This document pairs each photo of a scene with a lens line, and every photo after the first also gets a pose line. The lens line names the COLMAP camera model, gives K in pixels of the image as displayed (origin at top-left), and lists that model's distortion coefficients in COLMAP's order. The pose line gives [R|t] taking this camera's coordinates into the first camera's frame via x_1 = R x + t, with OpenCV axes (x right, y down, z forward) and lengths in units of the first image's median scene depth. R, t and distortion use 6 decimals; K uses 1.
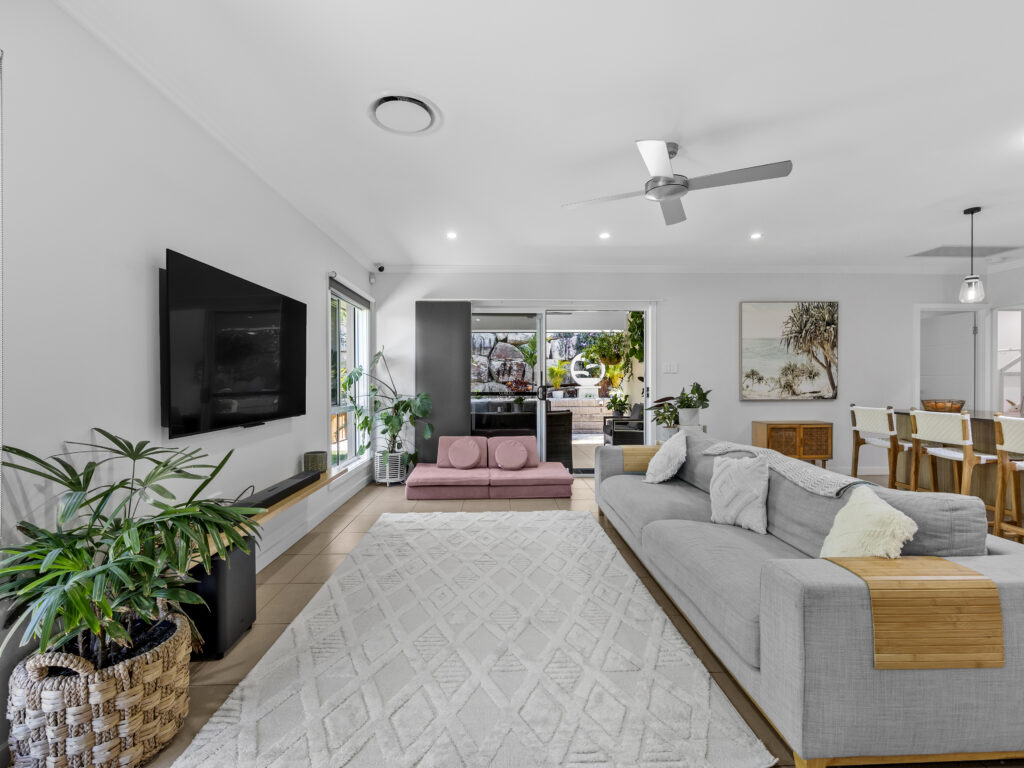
lens RADIAL K [[463.2, 0, 513.3], [0, 463.2, 386.5], [0, 0, 1]] dist [-0.004020, 0.000528]
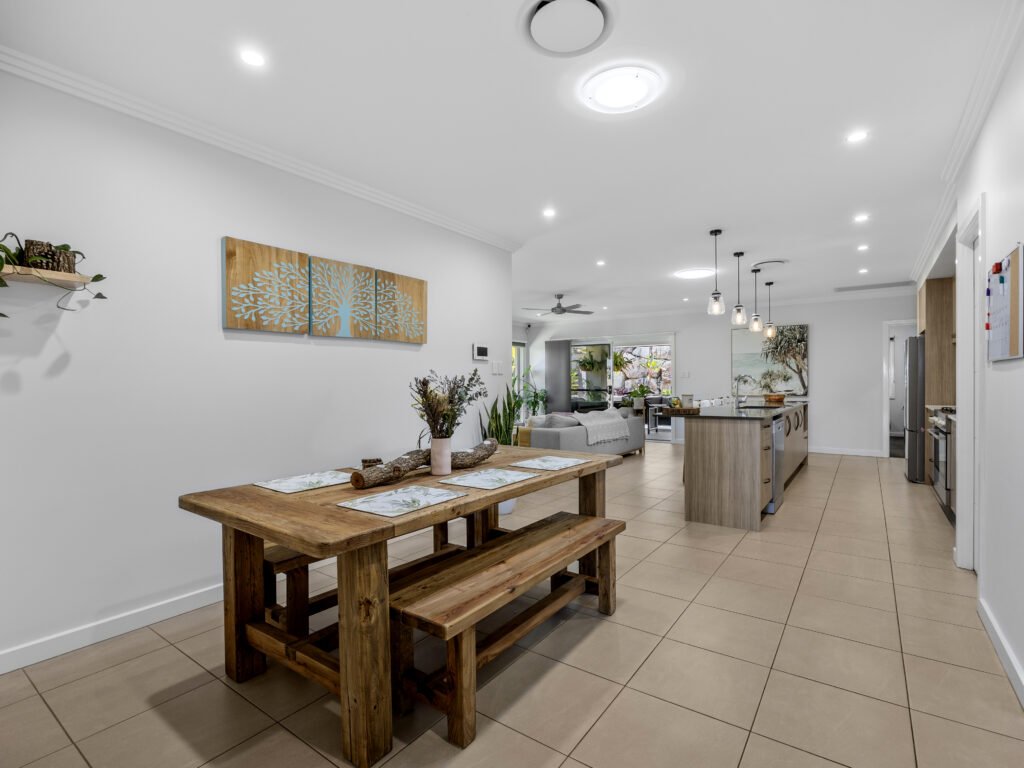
lens RADIAL K [[495.9, 0, 508.7], [0, 495.9, 385.2], [0, 0, 1]] dist [-0.000934, -0.000250]
pose [[0.797399, -0.000389, -0.603452, 0.881439], [-0.002259, 0.999991, -0.003629, 0.002967], [0.603448, 0.004257, 0.797391, -0.697813]]
